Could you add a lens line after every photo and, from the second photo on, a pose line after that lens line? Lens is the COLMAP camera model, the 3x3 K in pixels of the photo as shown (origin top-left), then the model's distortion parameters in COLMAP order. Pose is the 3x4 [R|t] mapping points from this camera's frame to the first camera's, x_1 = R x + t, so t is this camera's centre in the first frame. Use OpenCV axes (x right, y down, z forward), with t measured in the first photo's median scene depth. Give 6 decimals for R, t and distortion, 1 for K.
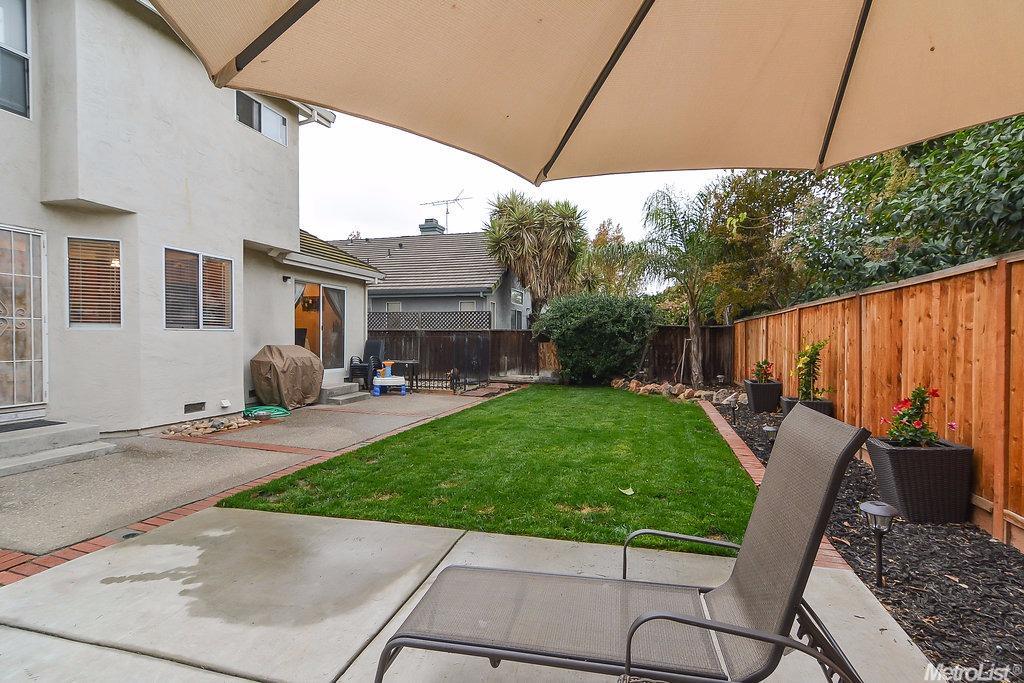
lens RADIAL K [[481.3, 0, 513.0], [0, 481.3, 340.7], [0, 0, 1]] dist [0.015854, -0.001357]
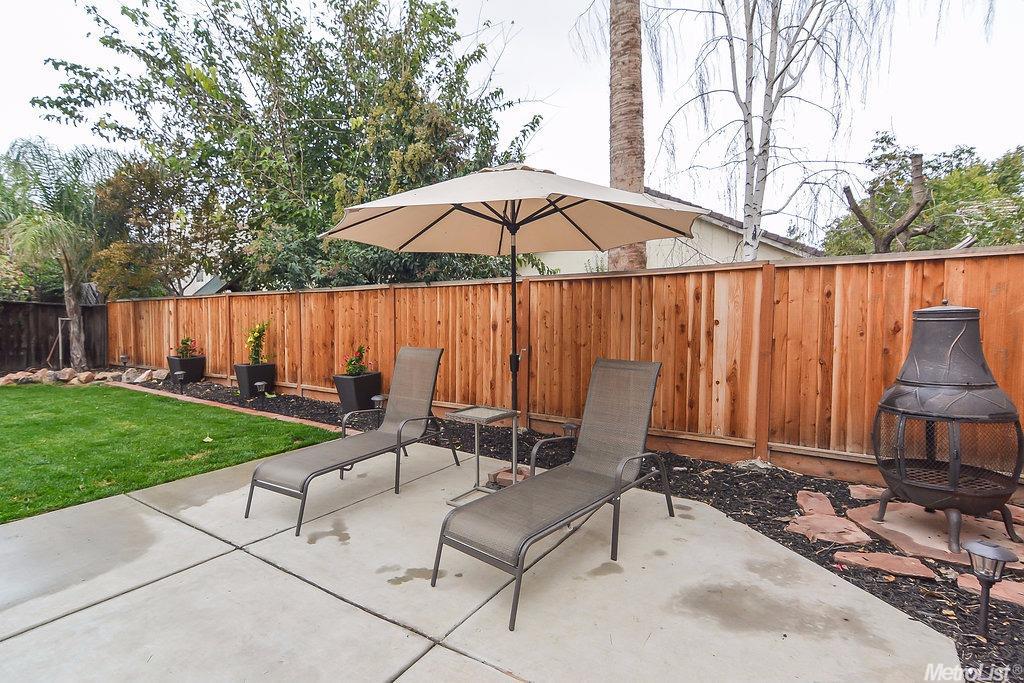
lens RADIAL K [[481.3, 0, 511.3], [0, 481.3, 343.0], [0, 0, 1]] dist [0.015854, -0.001357]
pose [[0.275602, -0.037037, 0.960558, -0.777115], [-0.005433, 0.999182, 0.040085, 0.003872], [-0.961257, -0.016266, 0.275175, -0.114215]]
